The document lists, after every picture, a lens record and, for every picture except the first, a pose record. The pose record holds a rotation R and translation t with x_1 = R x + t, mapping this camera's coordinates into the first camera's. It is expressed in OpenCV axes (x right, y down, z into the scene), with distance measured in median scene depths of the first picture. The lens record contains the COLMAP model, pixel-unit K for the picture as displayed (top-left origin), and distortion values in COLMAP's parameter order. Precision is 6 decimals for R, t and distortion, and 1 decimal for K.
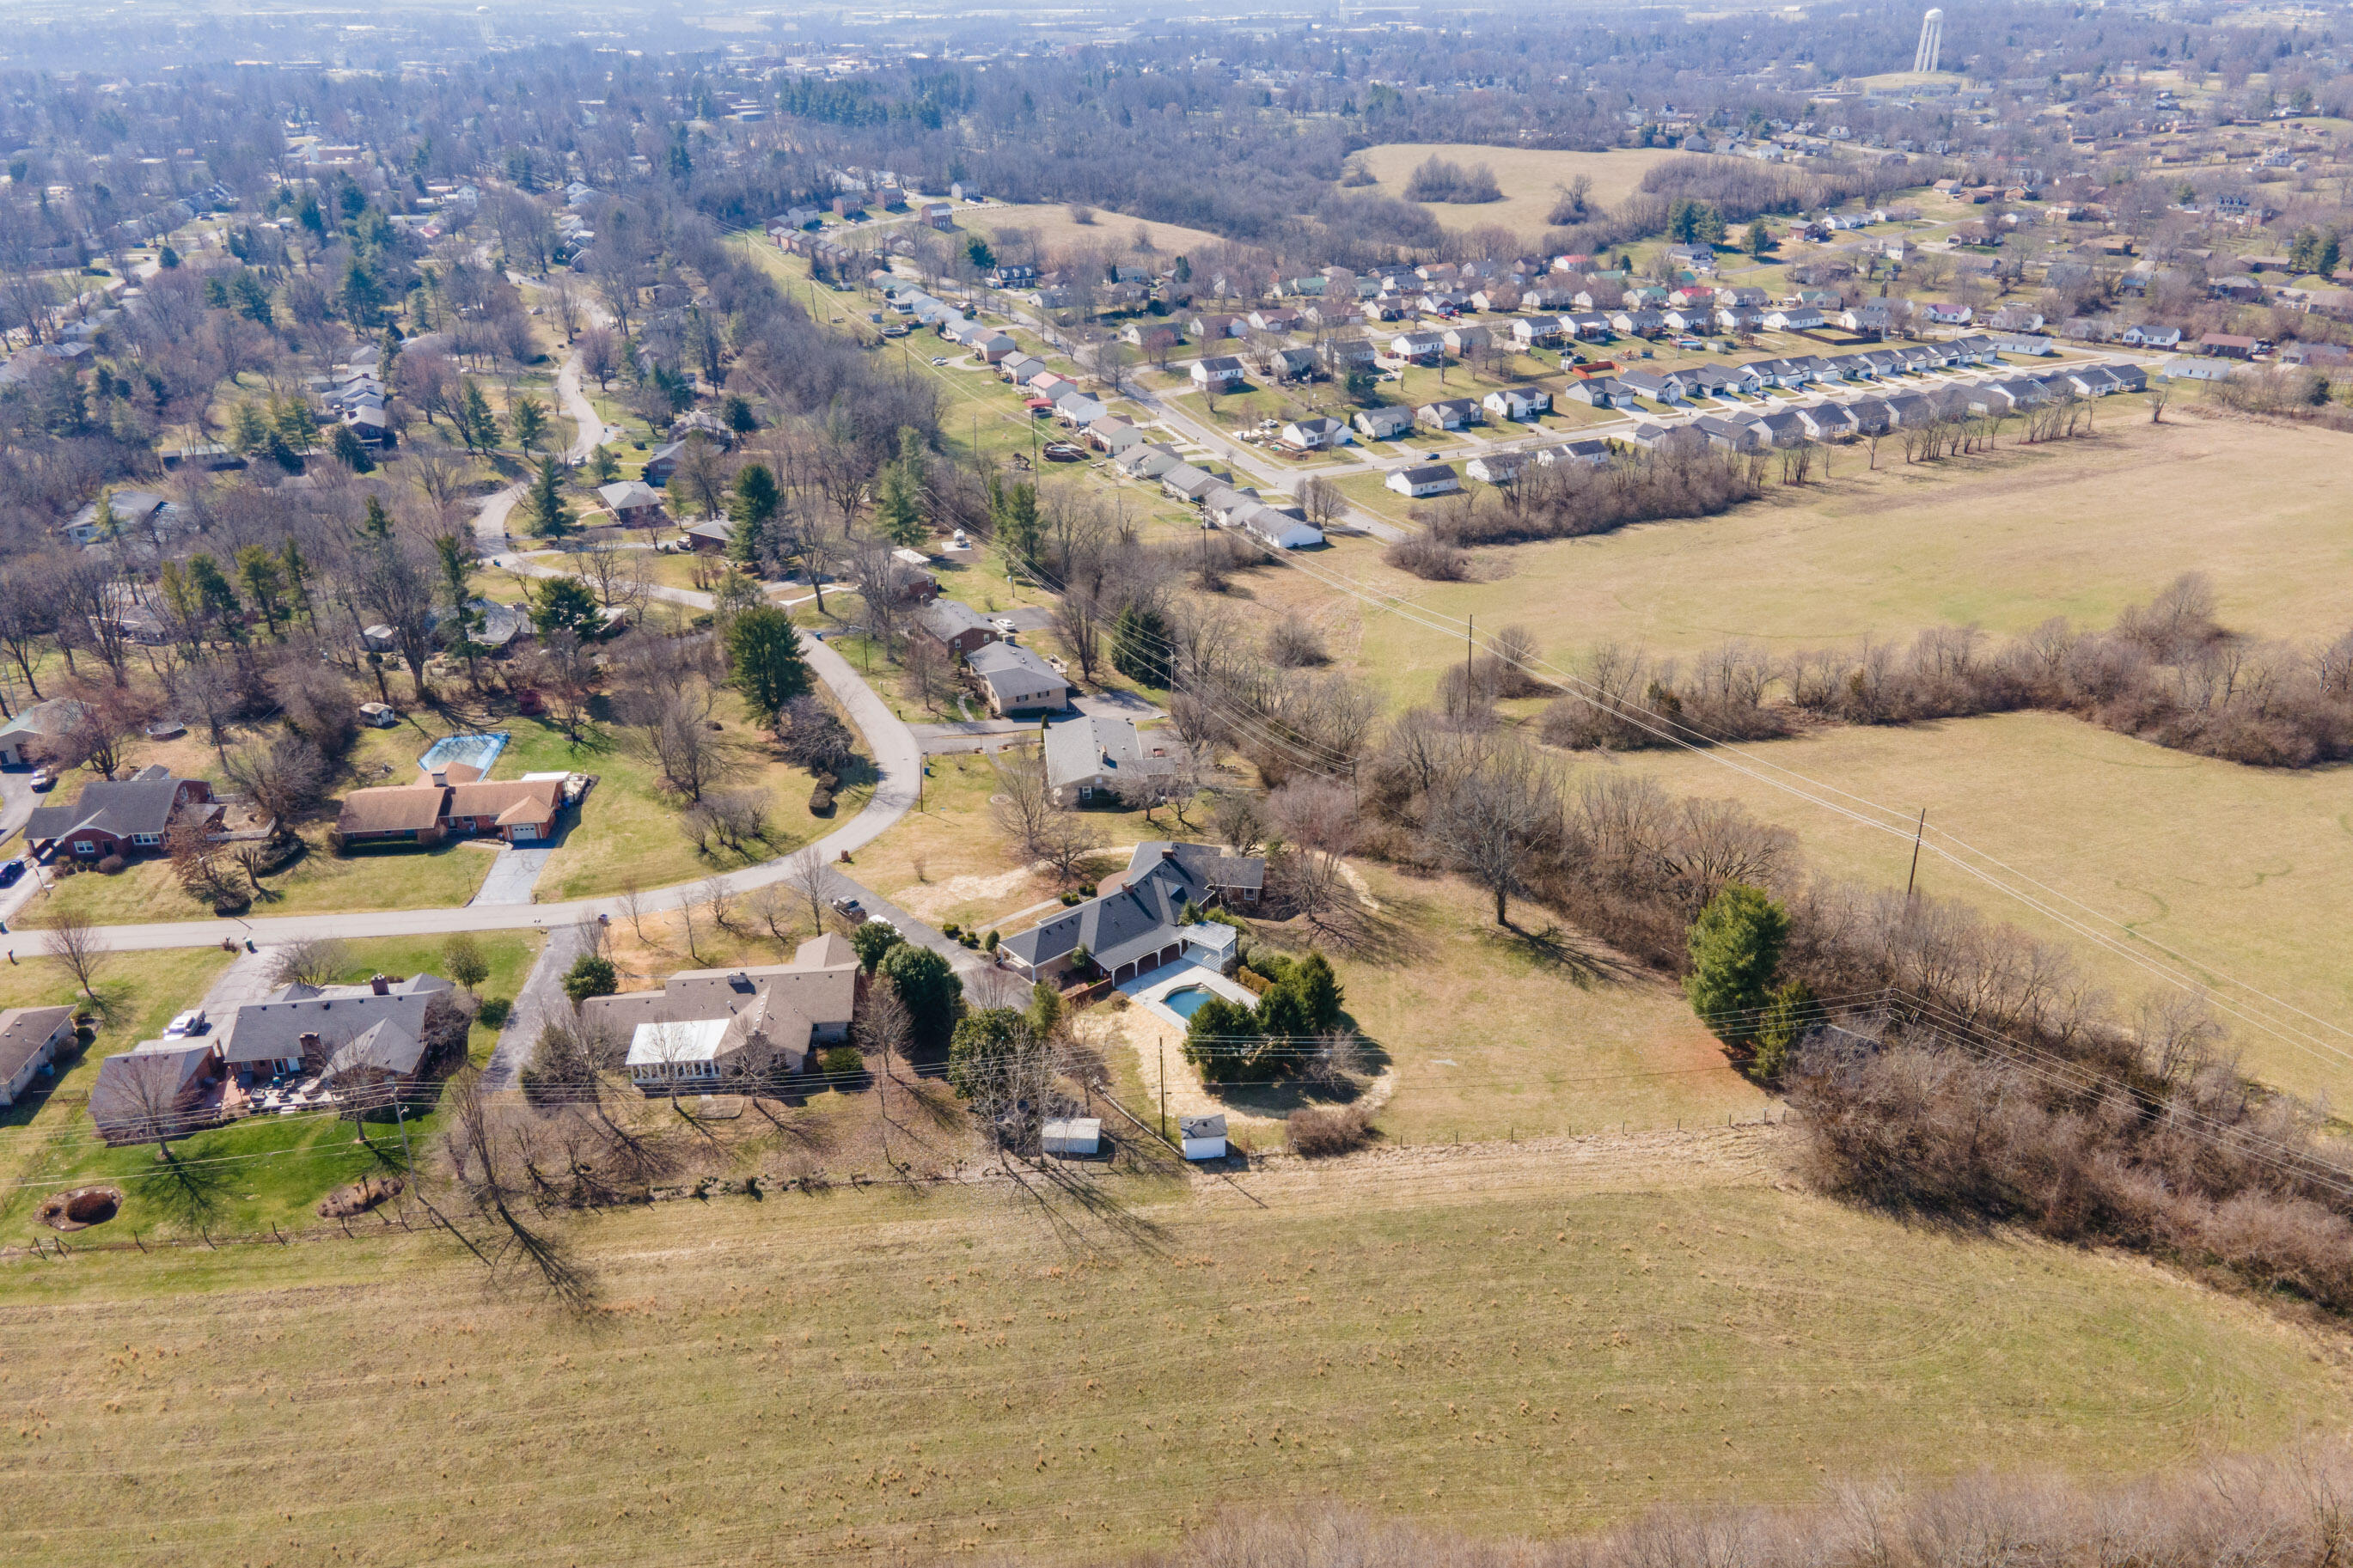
lens RADIAL K [[1724.7, 0, 1184.0], [0, 1724.7, 778.2], [0, 0, 1]] dist [0.001728, 0.069675]
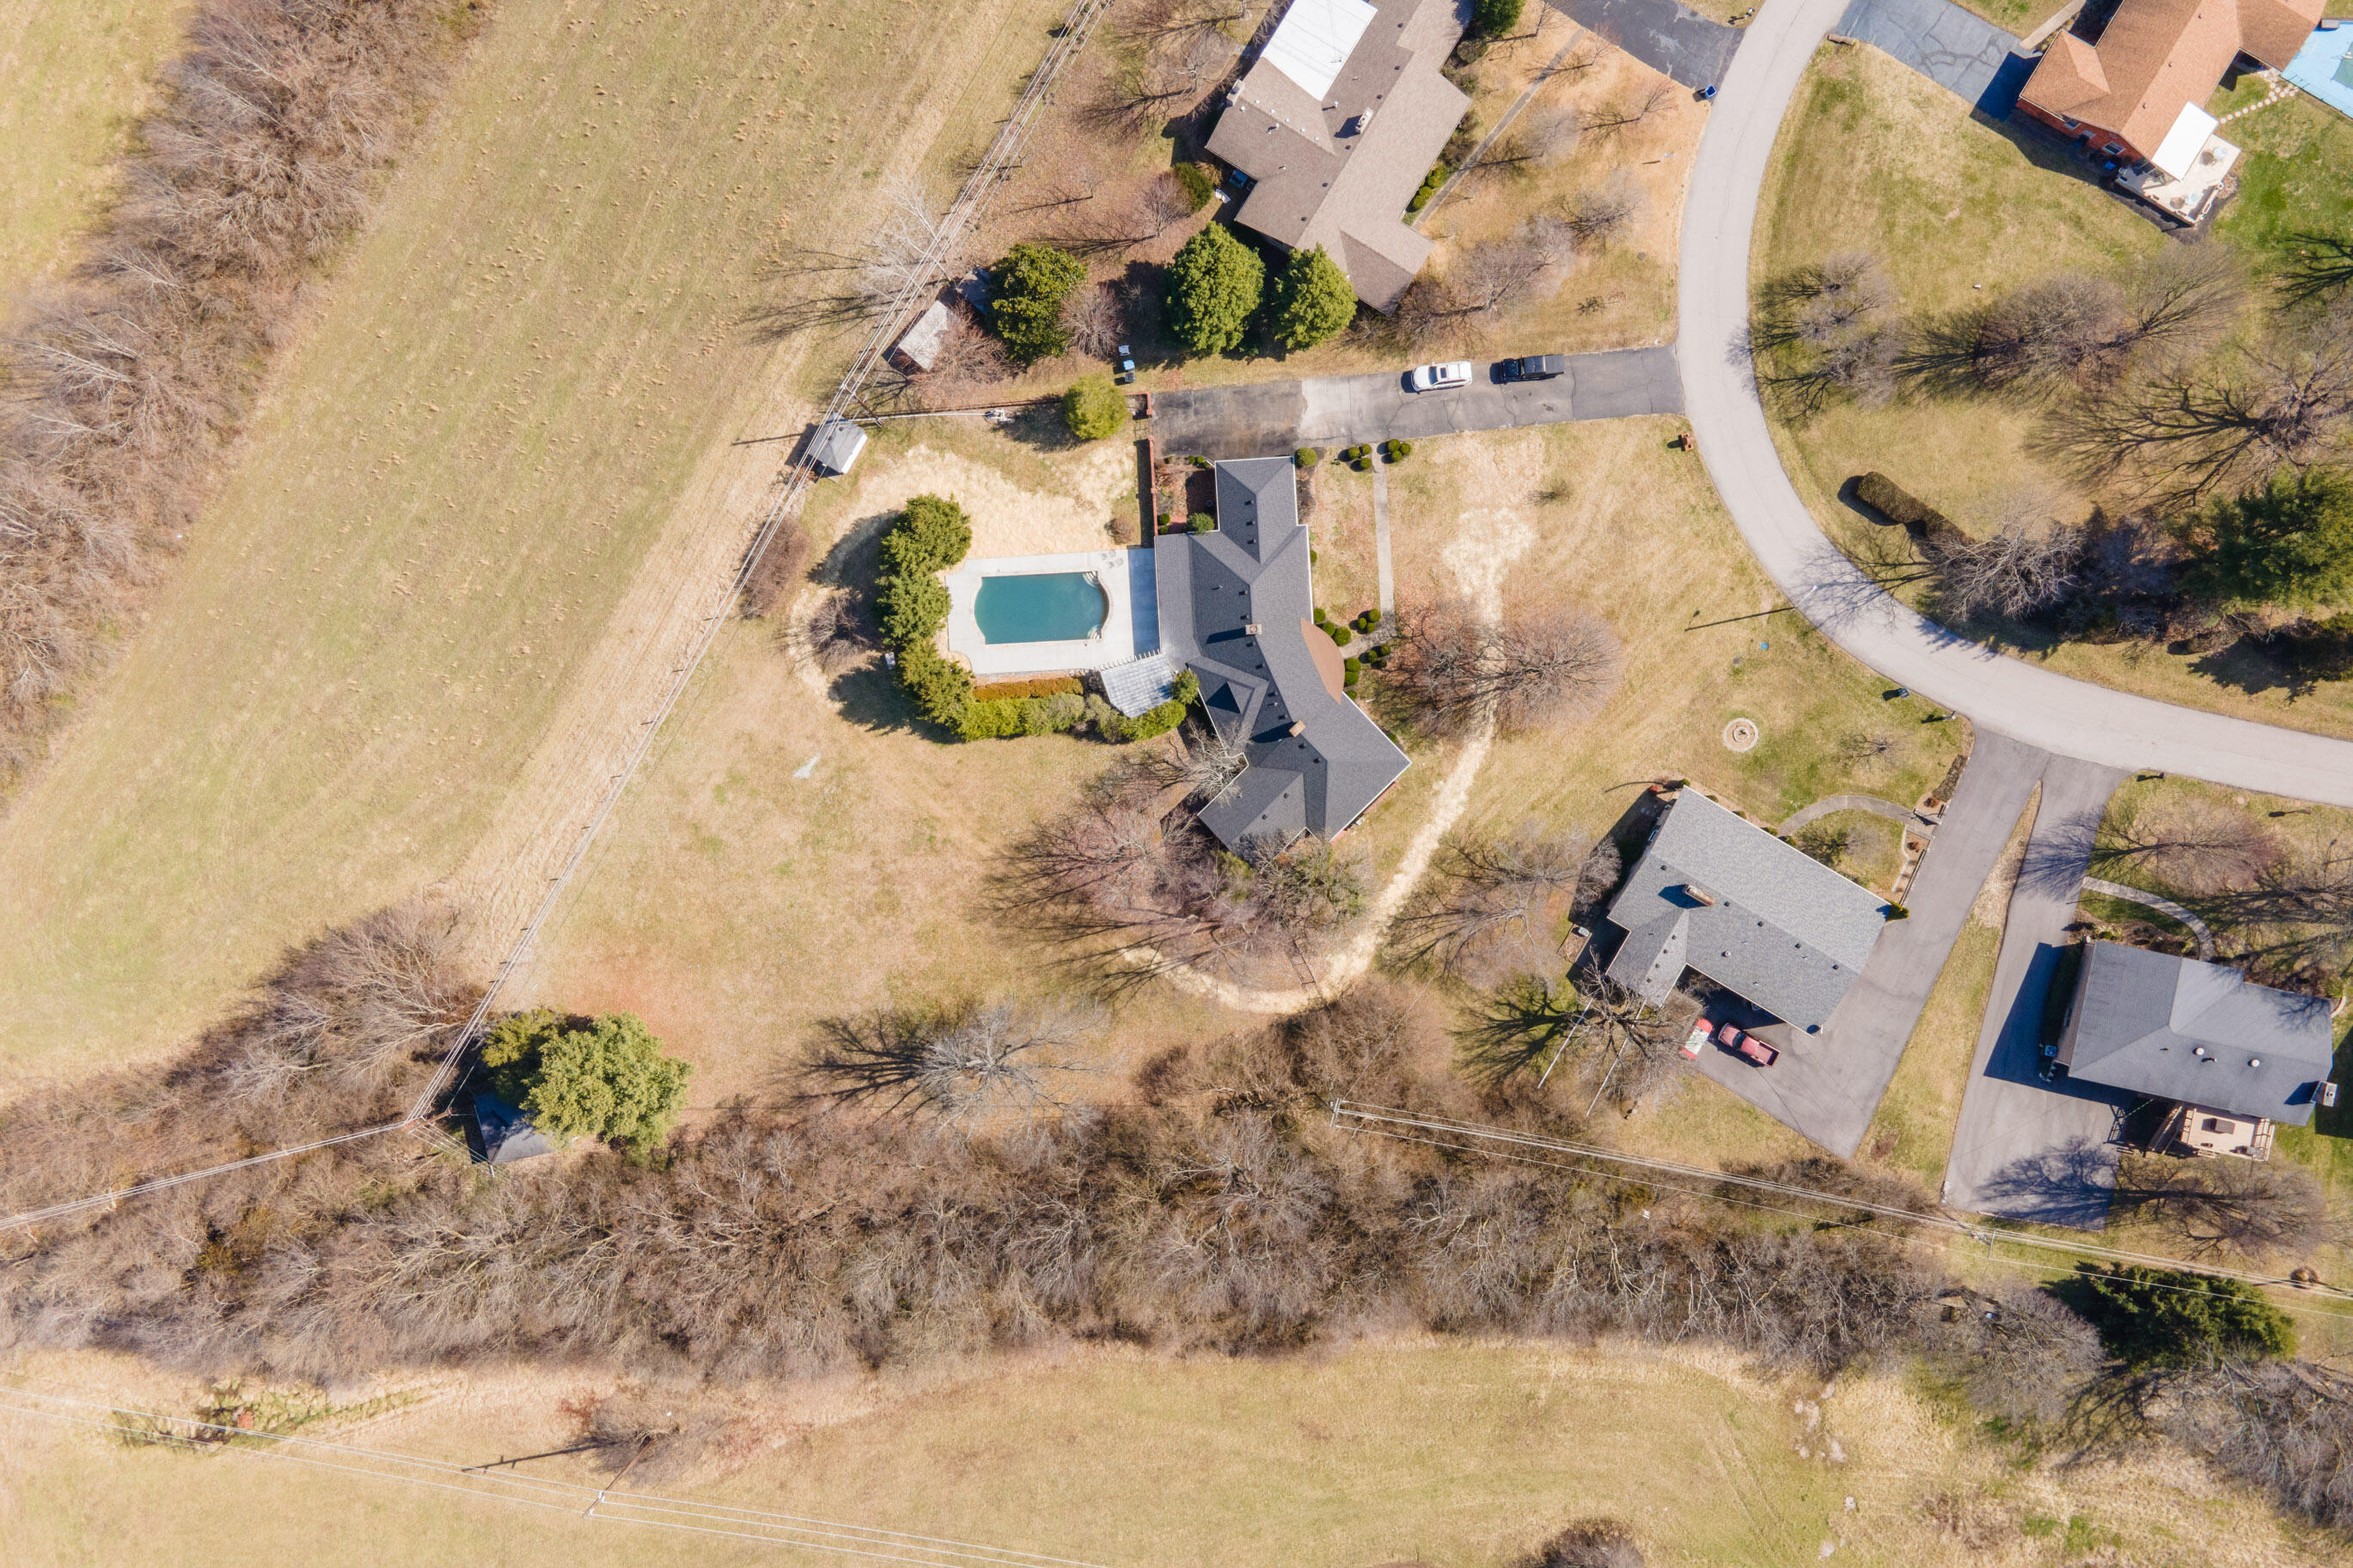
lens RADIAL K [[1724.7, 0, 1184.0], [0, 1724.7, 778.2], [0, 0, 1]] dist [0.001728, 0.069675]
pose [[-0.597678, 0.801415, 0.022701, 0.023835], [-0.312031, -0.258602, 0.914200, -0.769235], [0.738523, 0.539314, 0.404627, 0.877453]]
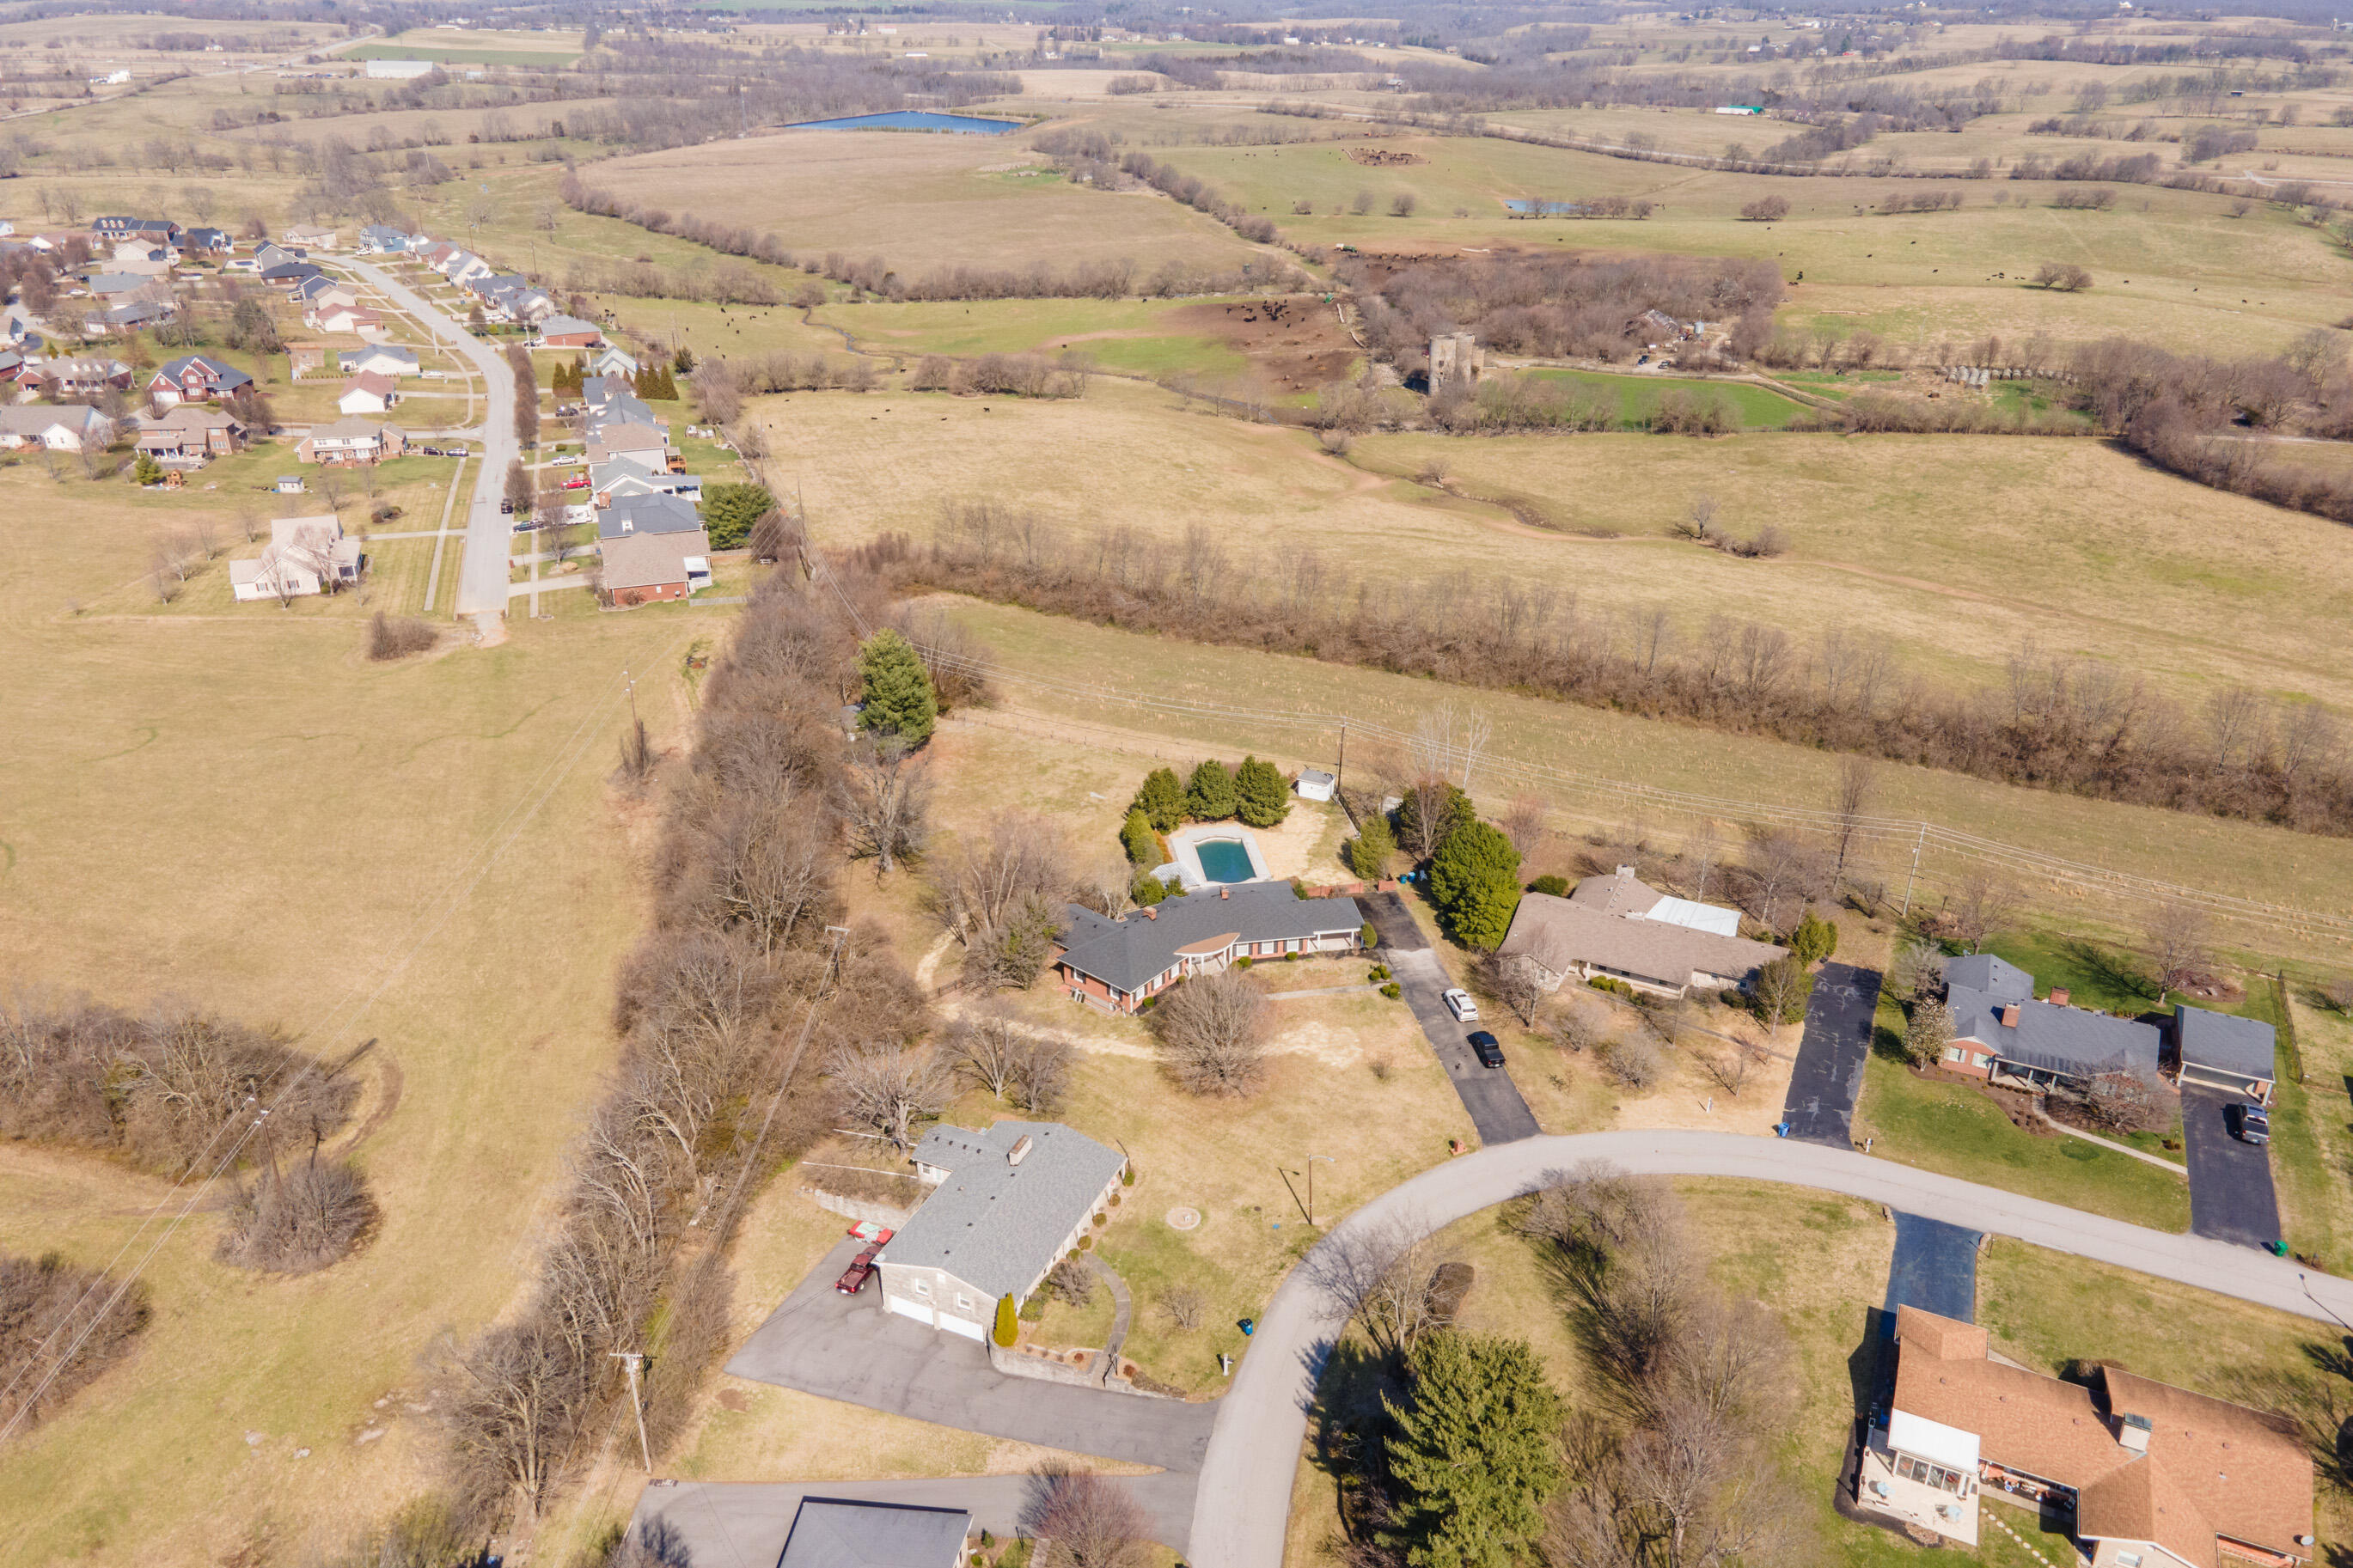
lens RADIAL K [[1724.7, 0, 1184.0], [0, 1724.7, 778.2], [0, 0, 1]] dist [0.001728, 0.069675]
pose [[-0.857921, -0.222346, 0.463178, -0.543232], [0.215190, 0.663121, 0.716913, -0.821611], [-0.466546, 0.714726, -0.521059, 1.800601]]
